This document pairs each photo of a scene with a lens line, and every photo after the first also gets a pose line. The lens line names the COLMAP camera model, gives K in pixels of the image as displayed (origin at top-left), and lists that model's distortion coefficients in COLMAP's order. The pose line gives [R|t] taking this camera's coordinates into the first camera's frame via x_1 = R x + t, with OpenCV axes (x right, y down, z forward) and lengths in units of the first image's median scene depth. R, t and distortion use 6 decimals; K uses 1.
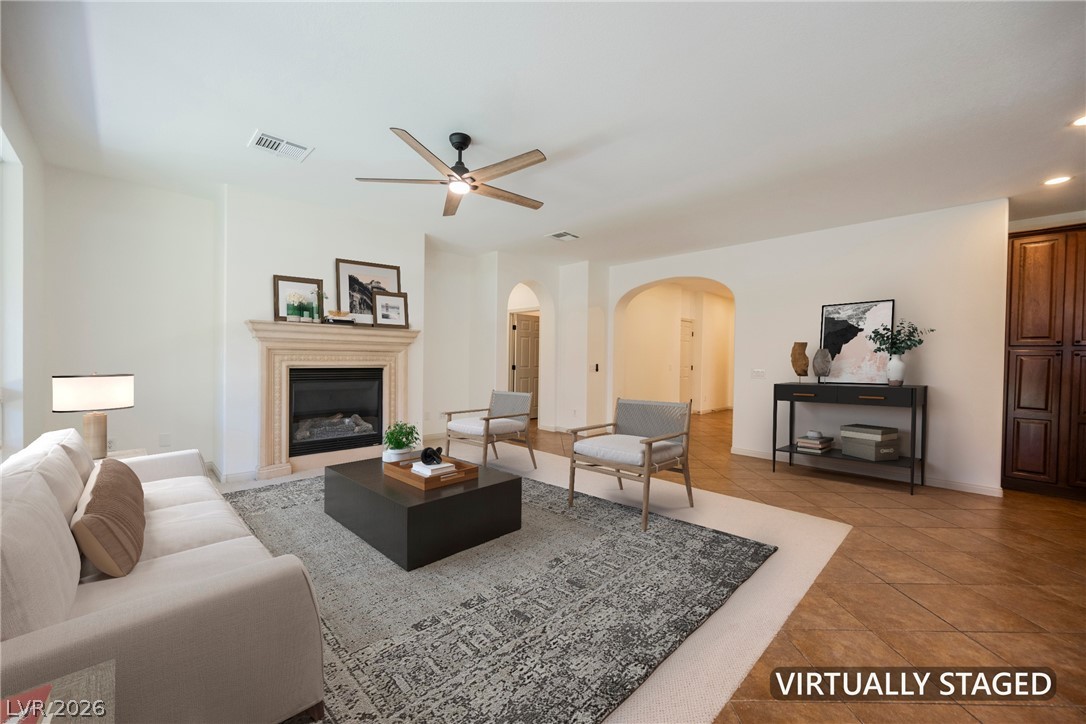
lens RADIAL K [[422.0, 0, 550.8], [0, 422.0, 365.1], [0, 0, 1]] dist [-0.008196, 0.002088]
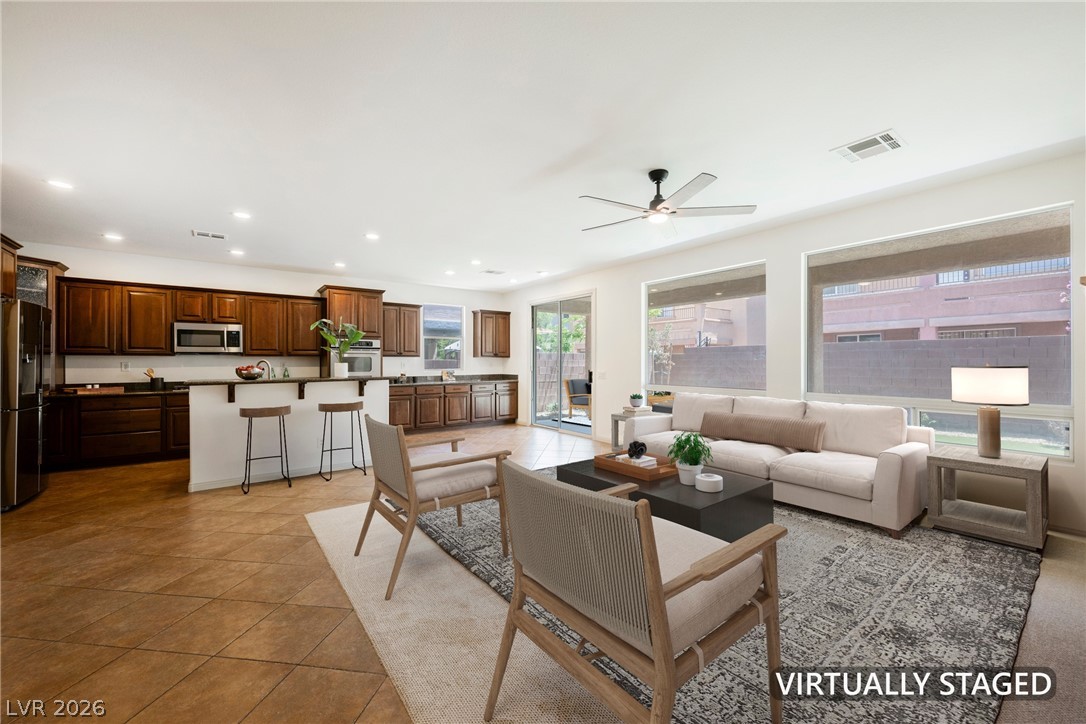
lens RADIAL K [[422.0, 0, 542.4], [0, 422.0, 360.0], [0, 0, 1]] dist [-0.008196, 0.002088]
pose [[-0.988181, -0.013507, 0.152692, -0.062414], [-0.011779, 0.999856, 0.012220, -0.042672], [-0.152836, 0.010277, -0.988198, 1.571455]]
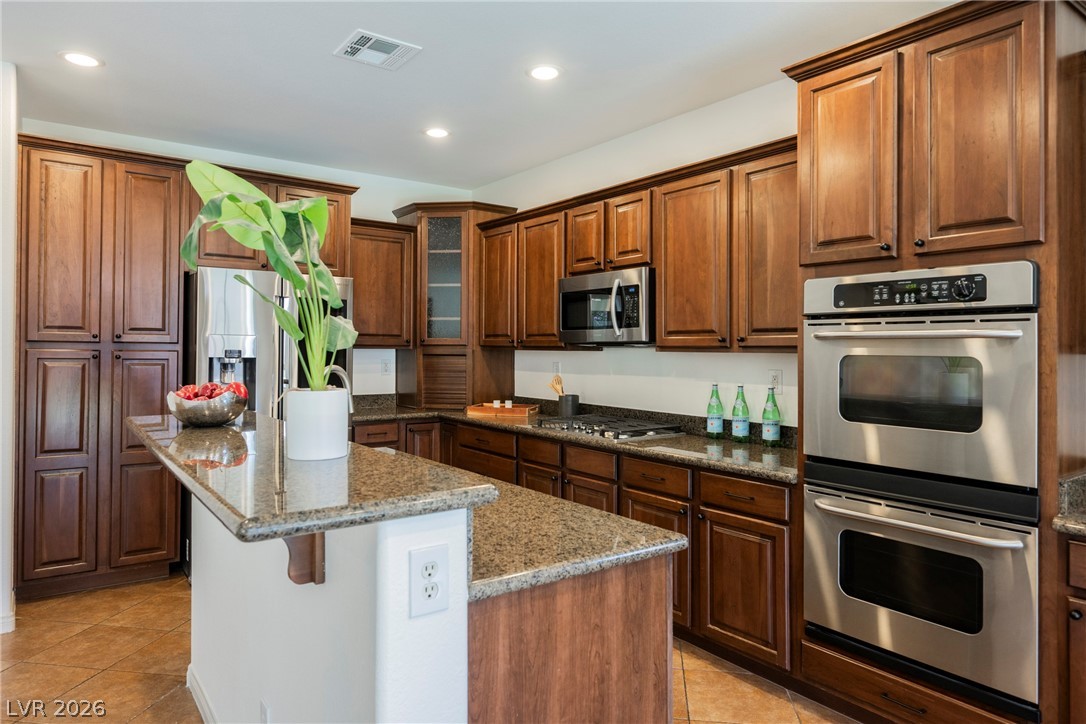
lens RADIAL K [[677.8, 0, 541.0], [0, 677.8, 344.7], [0, 0, 1]] dist [-0.003854, 0.003905]
pose [[0.156360, -0.009067, 0.987659, 0.331877], [0.009901, 0.999922, 0.007612, -0.042253], [-0.987650, 0.008588, 0.156438, 0.201426]]
